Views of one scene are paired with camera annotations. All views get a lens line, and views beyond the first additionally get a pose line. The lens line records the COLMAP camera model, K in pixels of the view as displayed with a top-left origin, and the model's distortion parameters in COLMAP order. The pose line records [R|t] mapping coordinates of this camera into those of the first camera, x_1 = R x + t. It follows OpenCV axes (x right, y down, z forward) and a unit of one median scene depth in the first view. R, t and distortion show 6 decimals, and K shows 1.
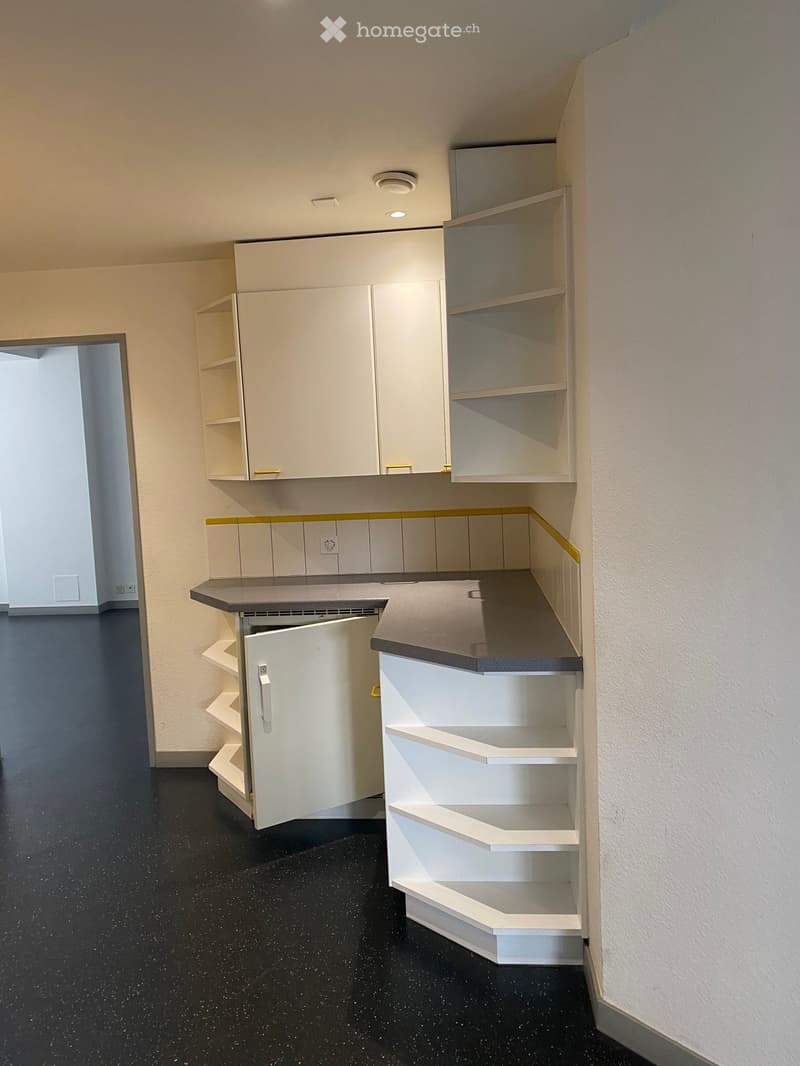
lens RADIAL K [[797.3, 0, 399.7], [0, 797.3, 517.0], [0, 0, 1]] dist [0.008118, 0.001099]
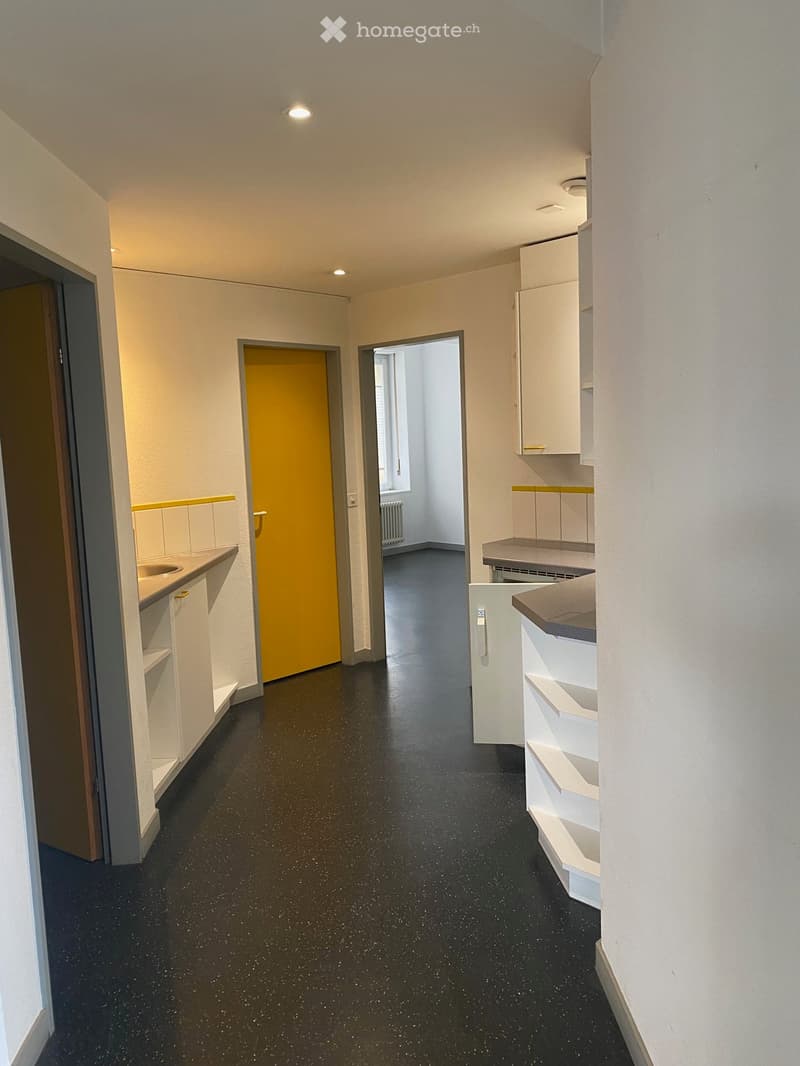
lens RADIAL K [[797.3, 0, 399.7], [0, 797.3, 517.0], [0, 0, 1]] dist [0.008118, 0.001099]
pose [[0.771694, 0.082079, -0.630676, 0.425404], [-0.053766, 0.996507, 0.063902, -0.020793], [0.633718, -0.015404, 0.773411, -0.005350]]
